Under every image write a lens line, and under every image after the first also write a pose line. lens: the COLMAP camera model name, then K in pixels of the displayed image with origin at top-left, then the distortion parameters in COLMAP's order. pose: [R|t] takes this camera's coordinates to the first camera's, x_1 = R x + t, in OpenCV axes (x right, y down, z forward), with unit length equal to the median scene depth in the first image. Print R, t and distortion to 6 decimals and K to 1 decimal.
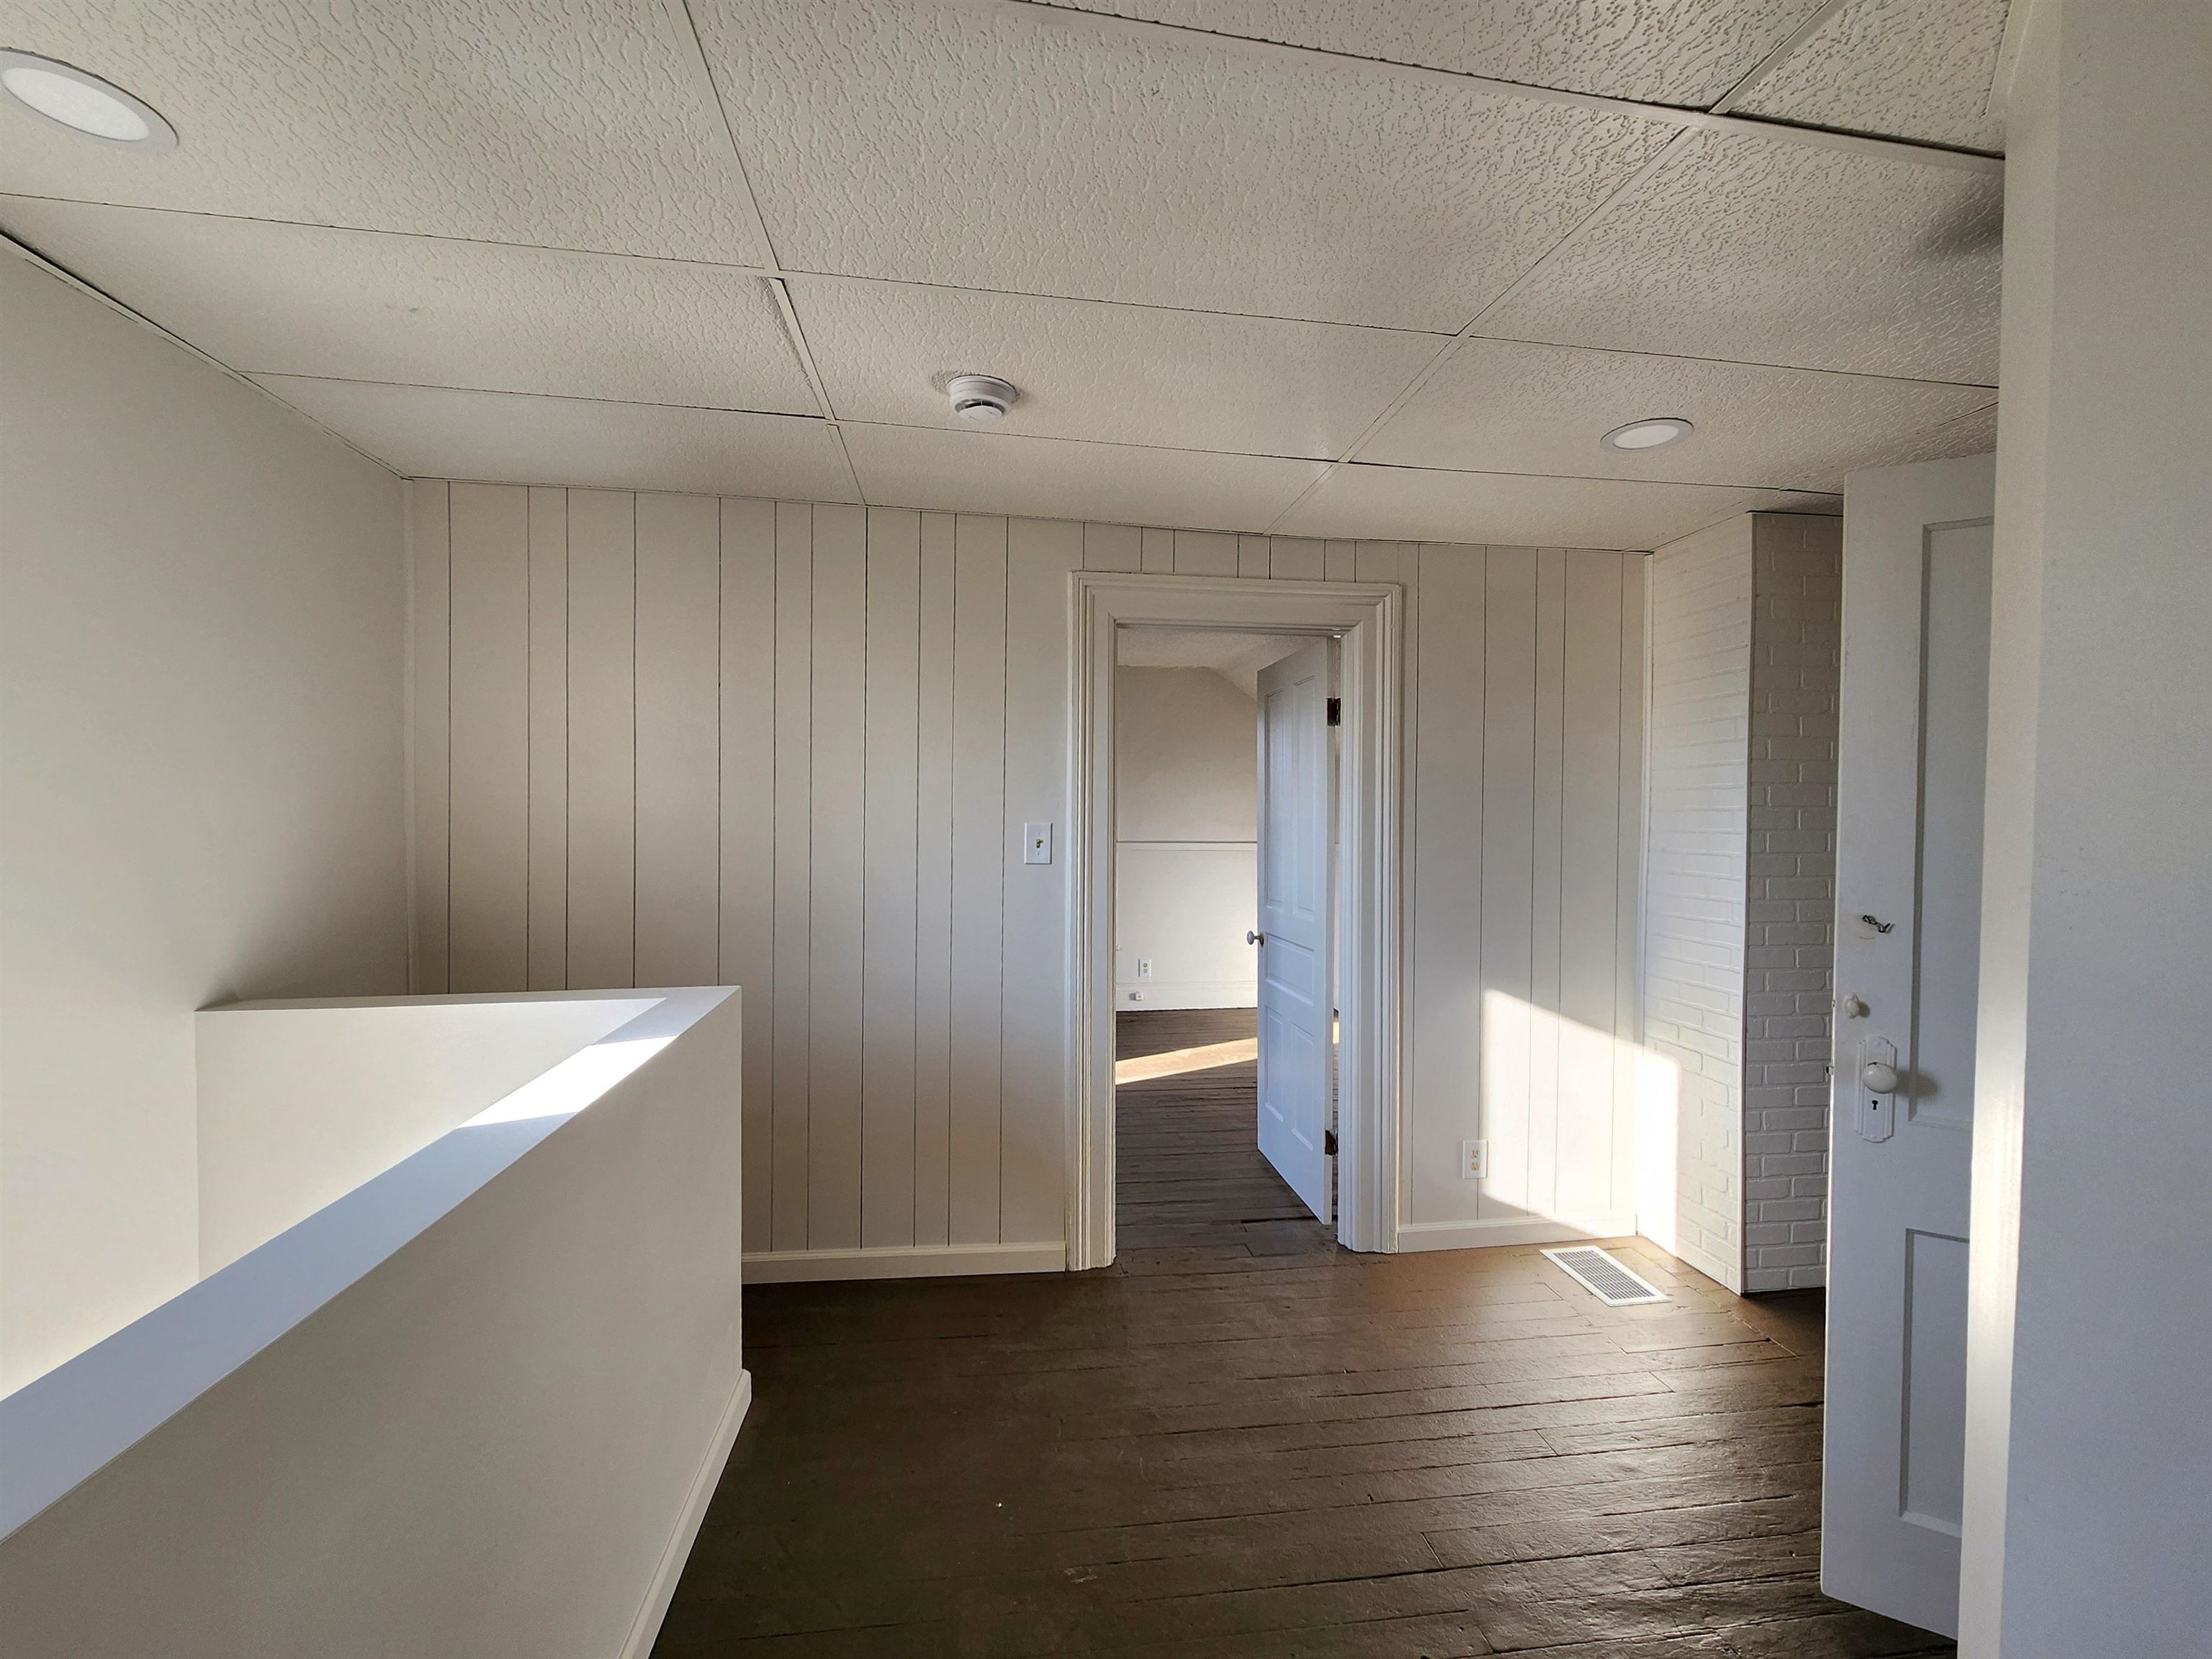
lens RADIAL K [[899.1, 0, 1099.9], [0, 899.1, 823.0], [0, 0, 1]] dist [0.002243, -0.000642]
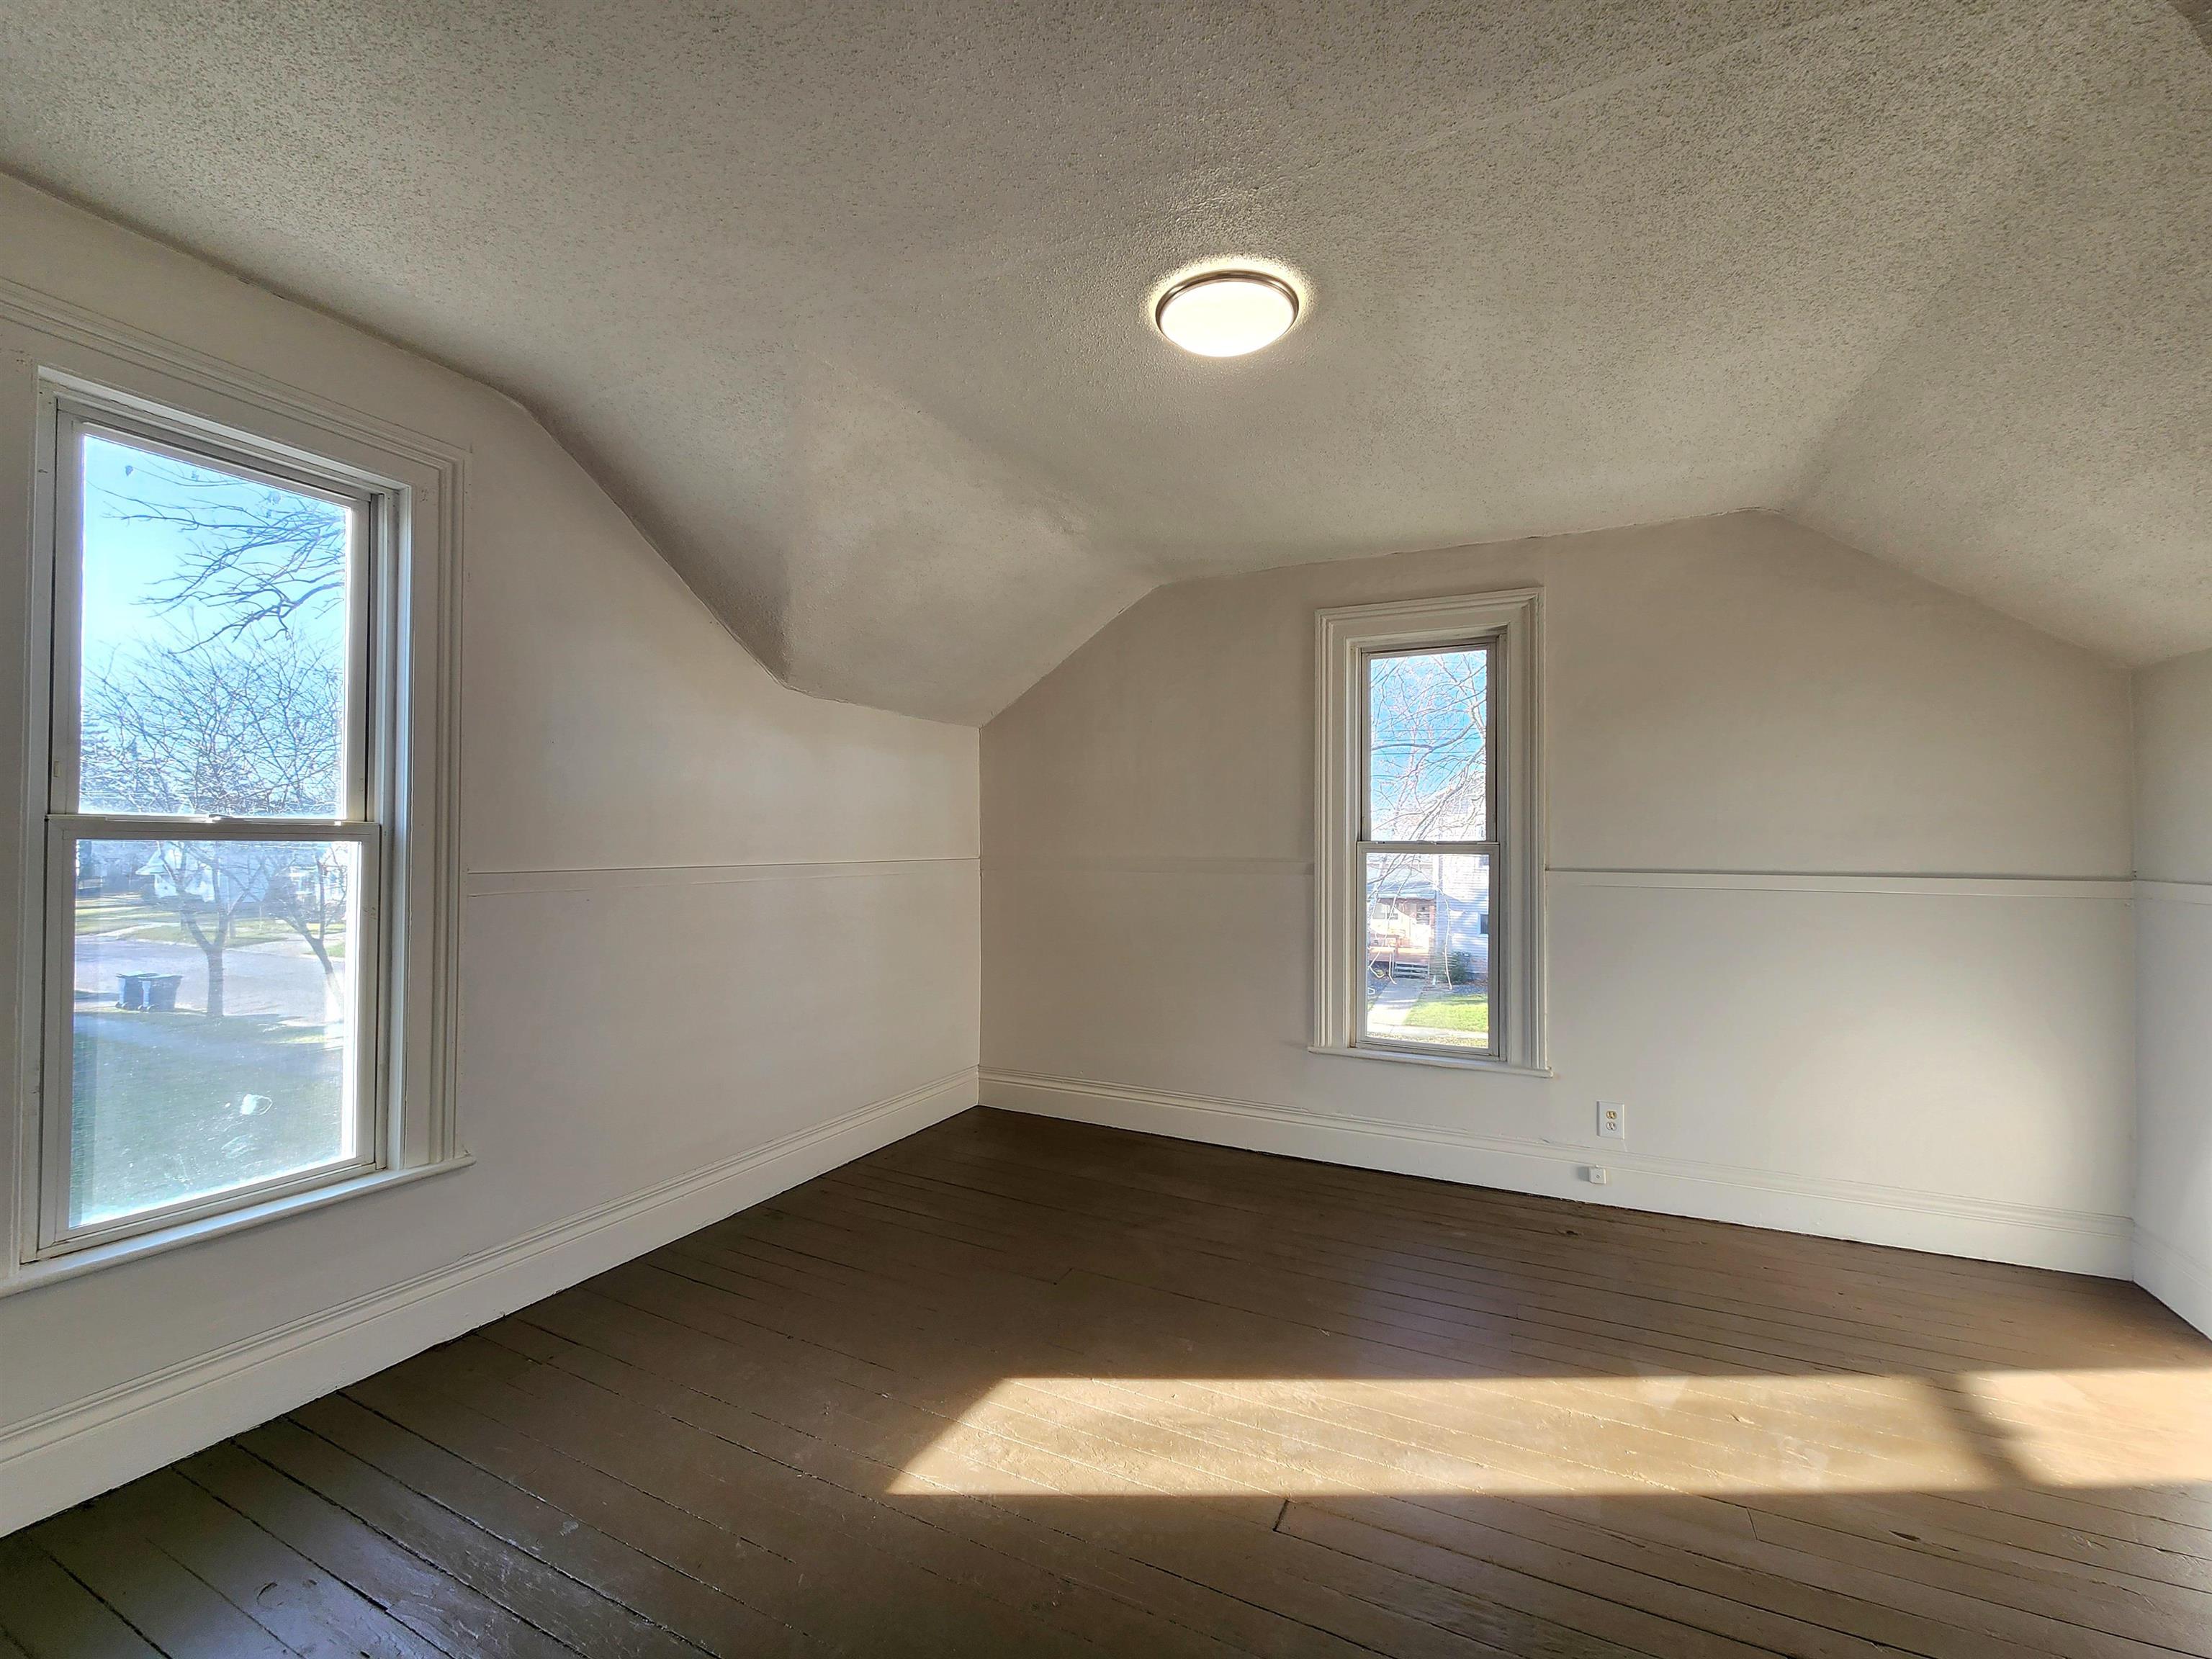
lens RADIAL K [[899.1, 0, 1123.4], [0, 899.1, 836.0], [0, 0, 1]] dist [0.002243, -0.000642]
pose [[0.846451, -0.006705, -0.532424, 0.103940], [-0.007359, 0.999678, -0.024288, 0.028440], [0.532416, 0.024476, 0.846129, 0.538849]]
